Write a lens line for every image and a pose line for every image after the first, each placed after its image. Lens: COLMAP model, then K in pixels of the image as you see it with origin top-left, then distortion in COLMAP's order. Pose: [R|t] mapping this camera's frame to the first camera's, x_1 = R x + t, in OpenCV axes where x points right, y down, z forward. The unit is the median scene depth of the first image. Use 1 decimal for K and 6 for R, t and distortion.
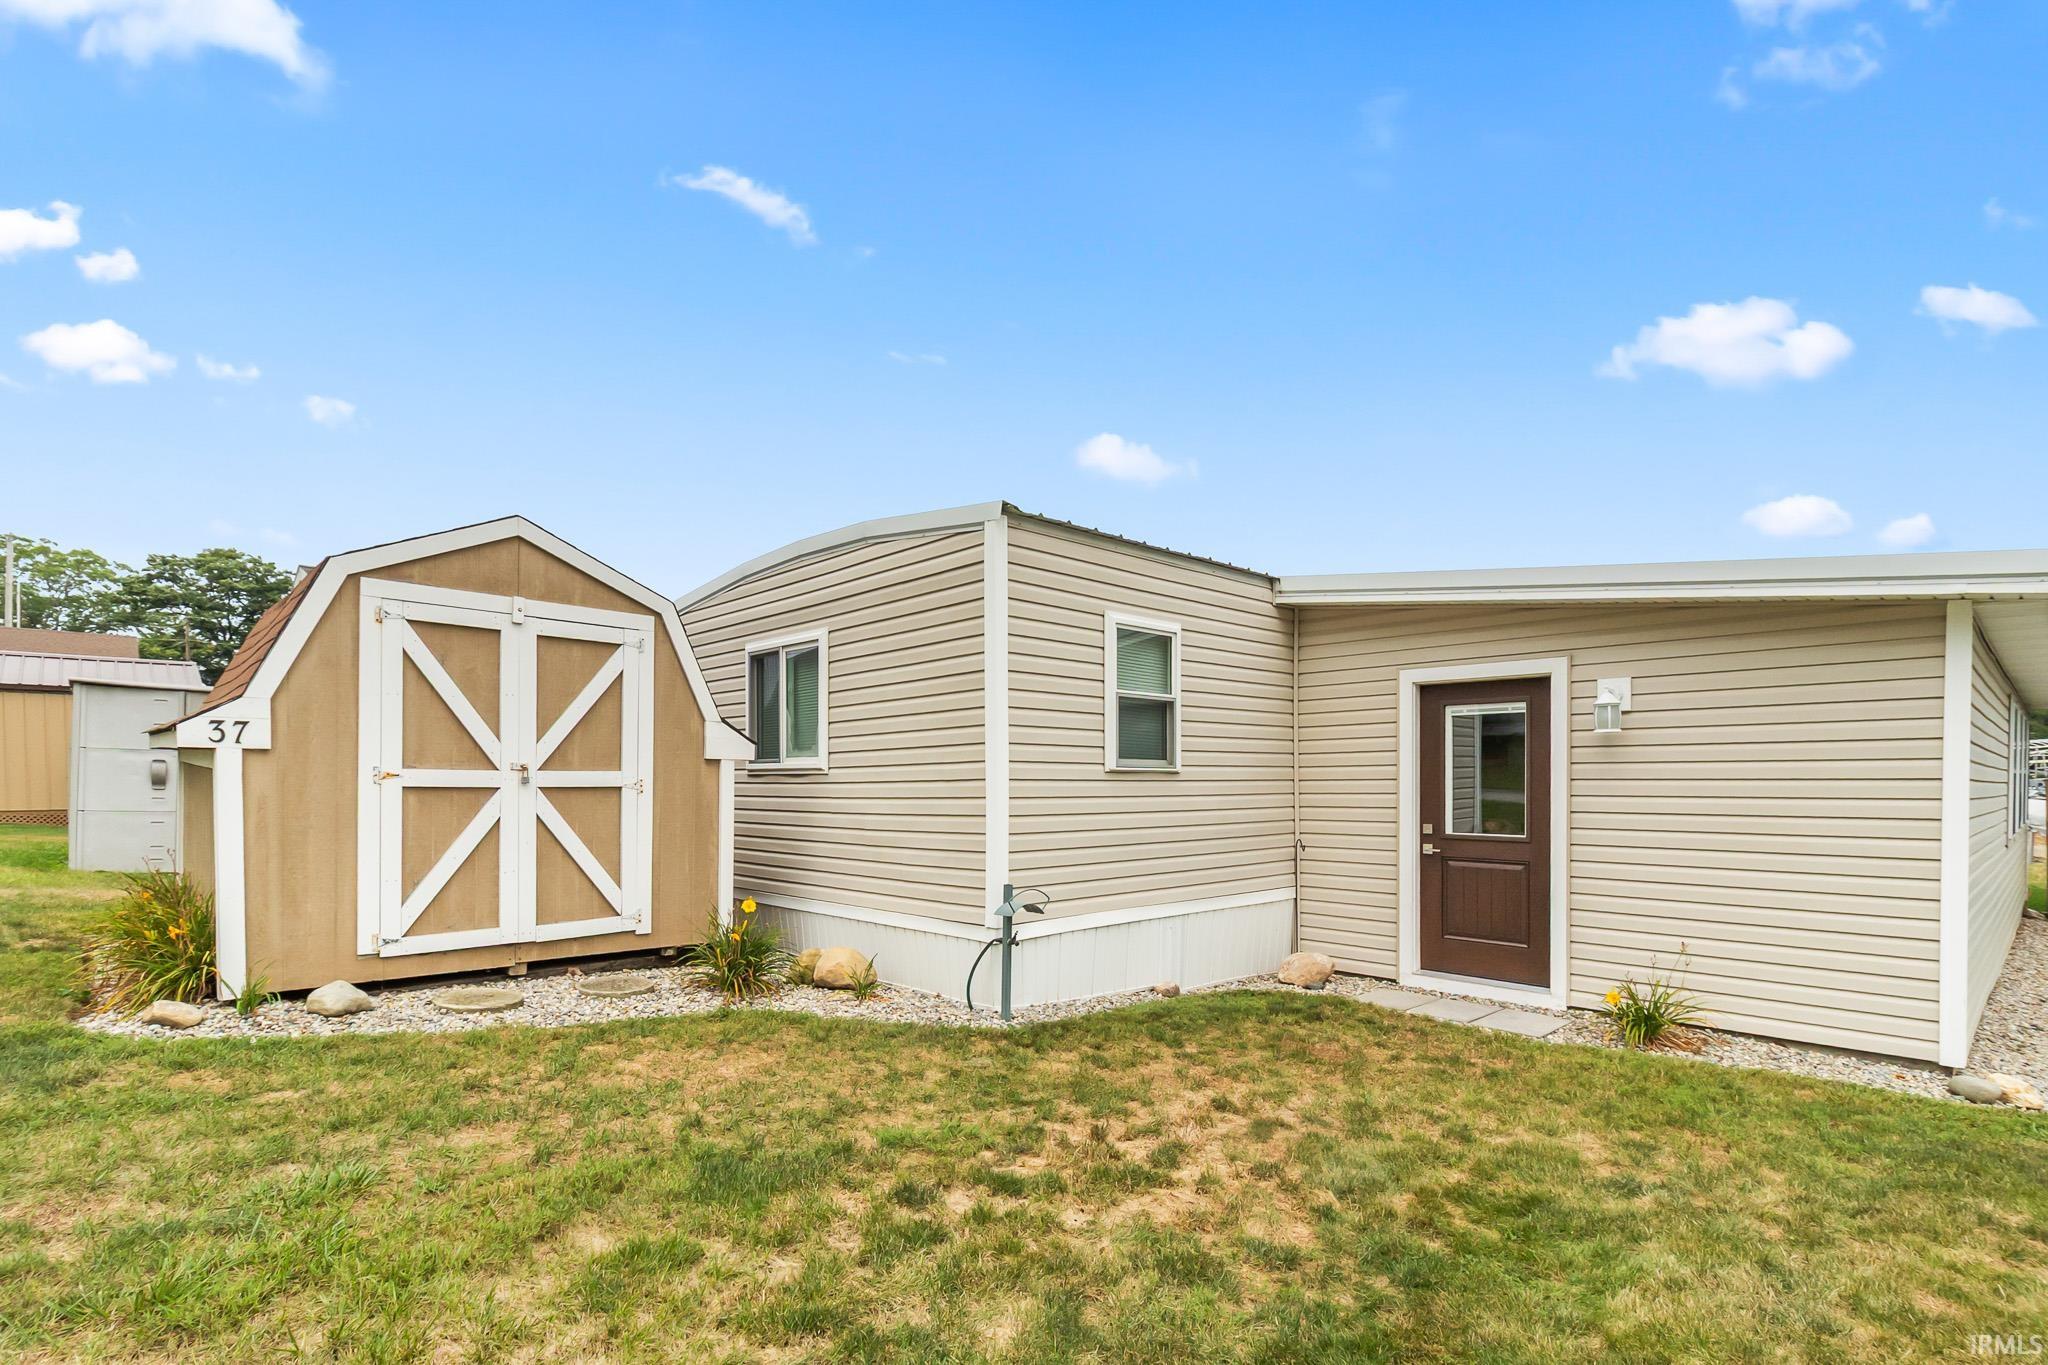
lens RADIAL K [[969.2, 0, 1037.3], [0, 969.2, 778.1], [0, 0, 1]] dist [0.004017, 0.000285]
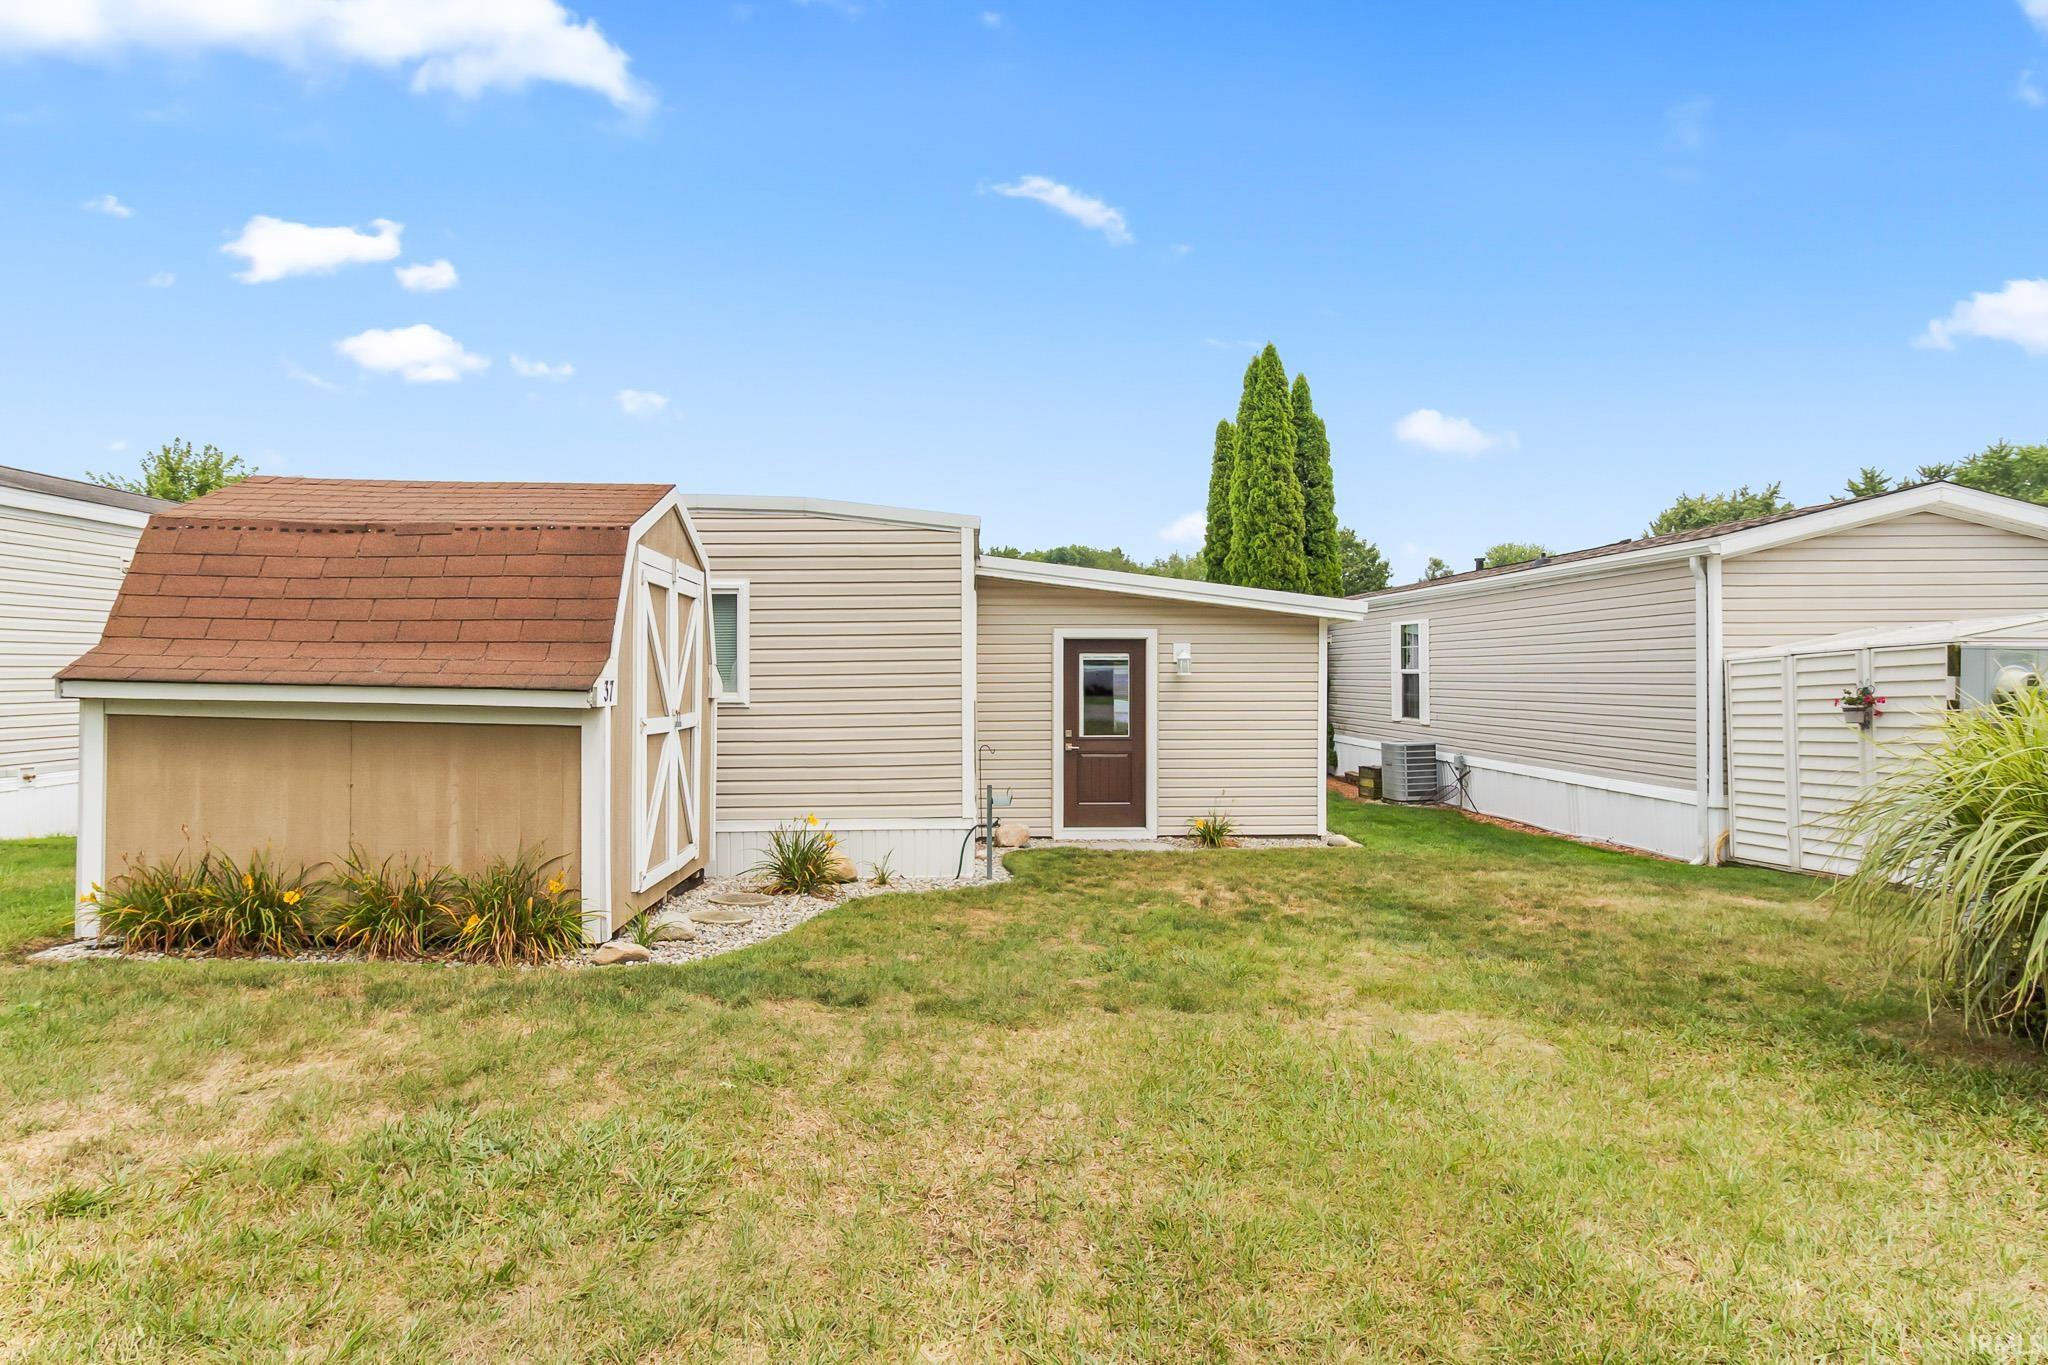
lens RADIAL K [[1117.1, 0, 1025.3], [0, 1117.1, 666.8], [0, 0, 1]] dist [0.013042, 0.000328]
pose [[0.664353, 0.003140, 0.747412, -1.081941], [0.000160, 0.999991, -0.004343, -0.051278], [-0.747419, 0.003005, 0.664346, -0.122206]]
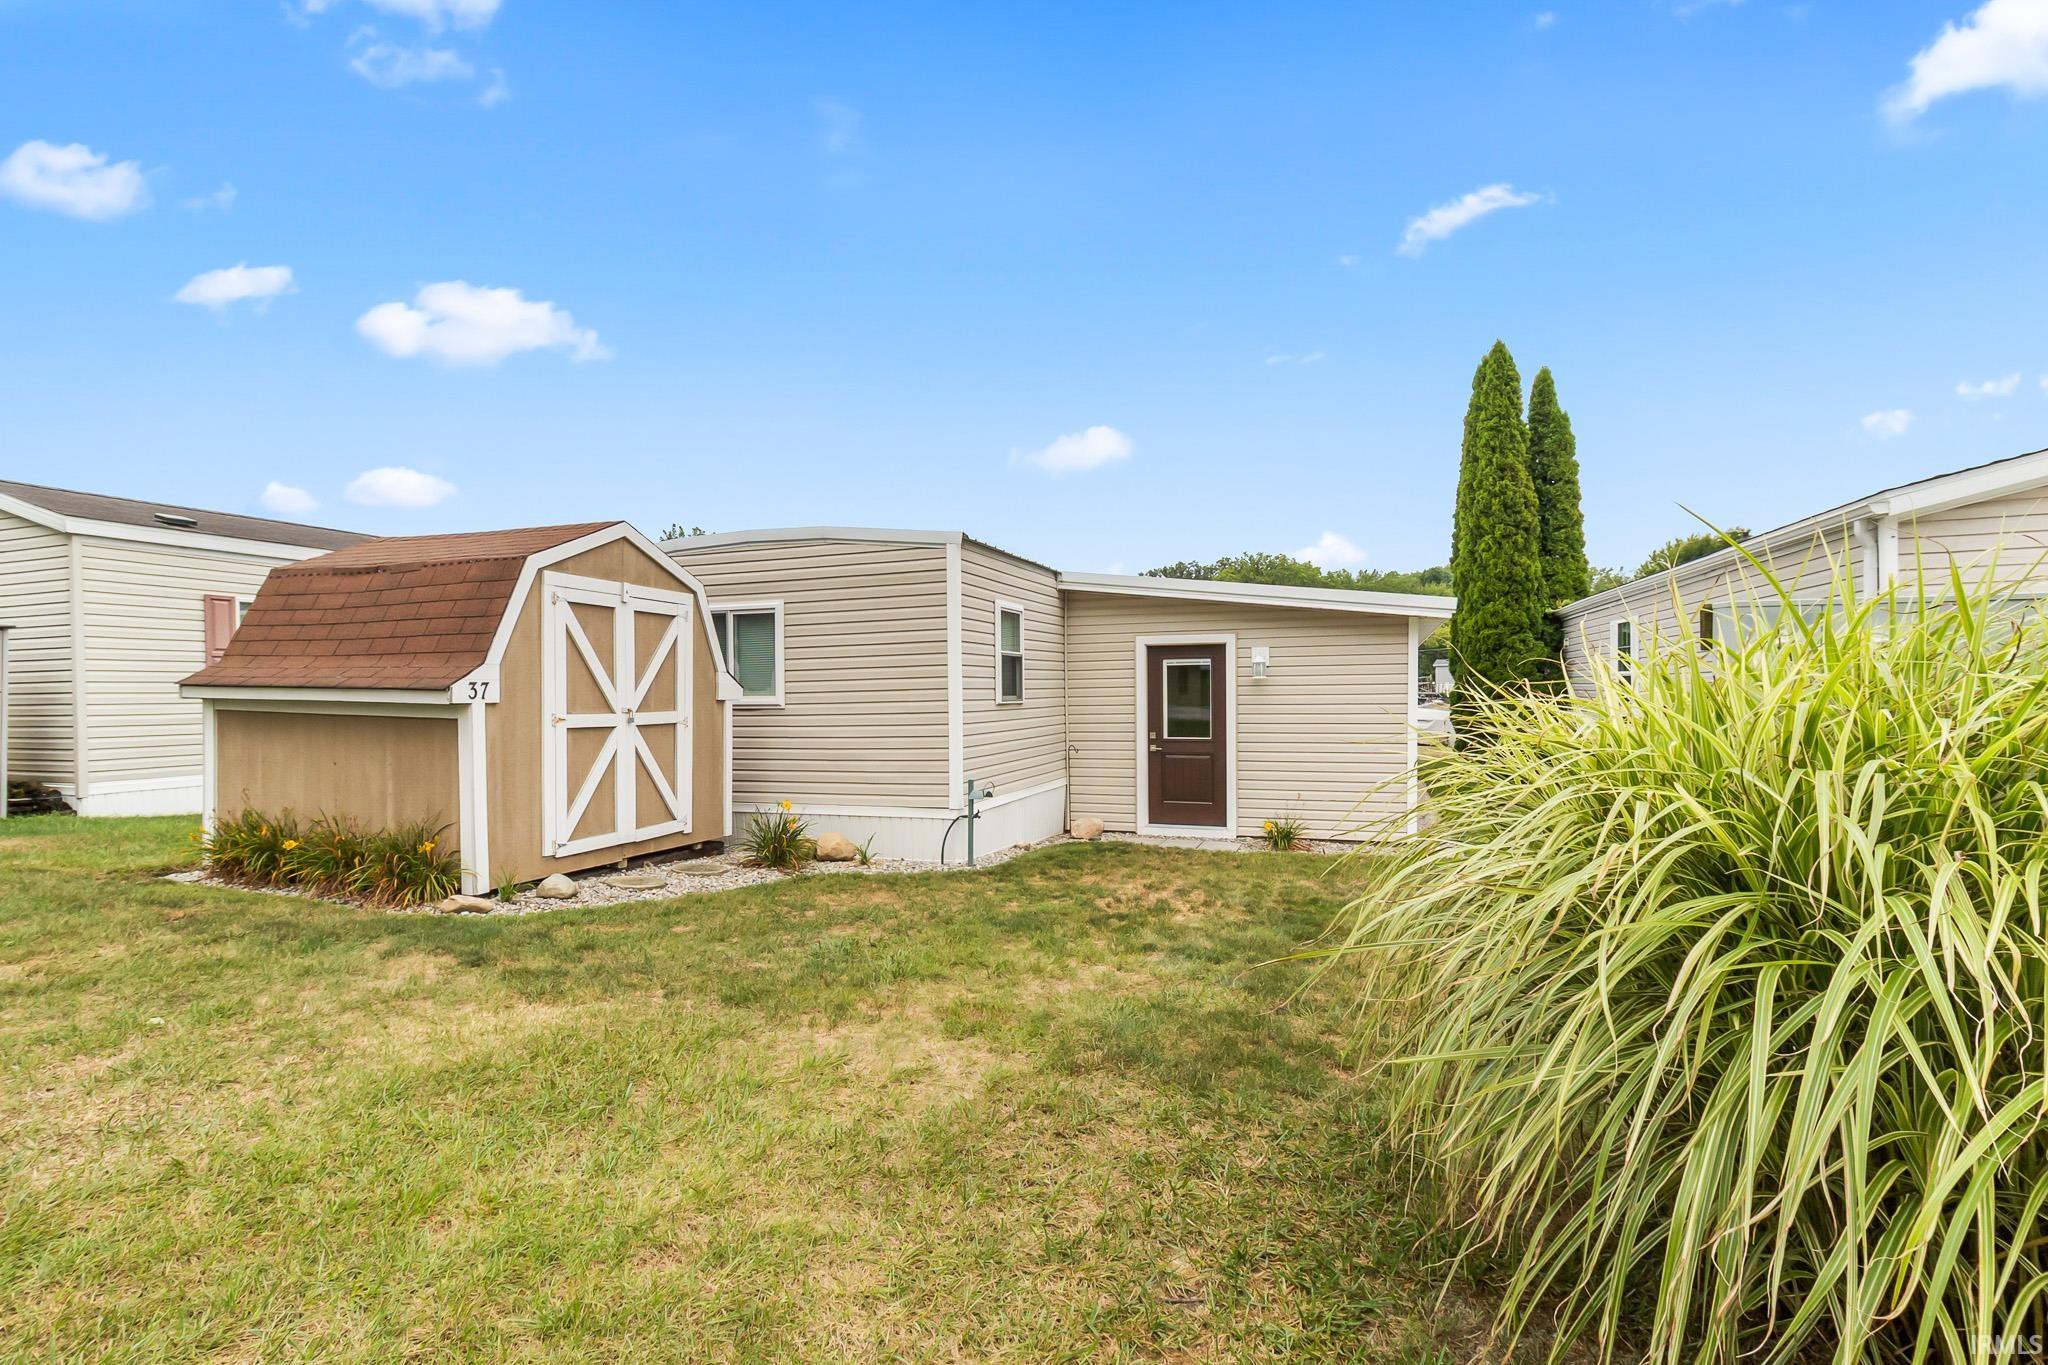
lens RADIAL K [[946.9, 0, 1017.5], [0, 946.9, 699.7], [0, 0, 1]] dist [0.015929, -0.000830]
pose [[0.900348, -0.014439, 0.434932, -0.548216], [0.010098, 0.999873, 0.012291, -0.032634], [-0.435054, -0.006675, 0.900380, -0.356691]]
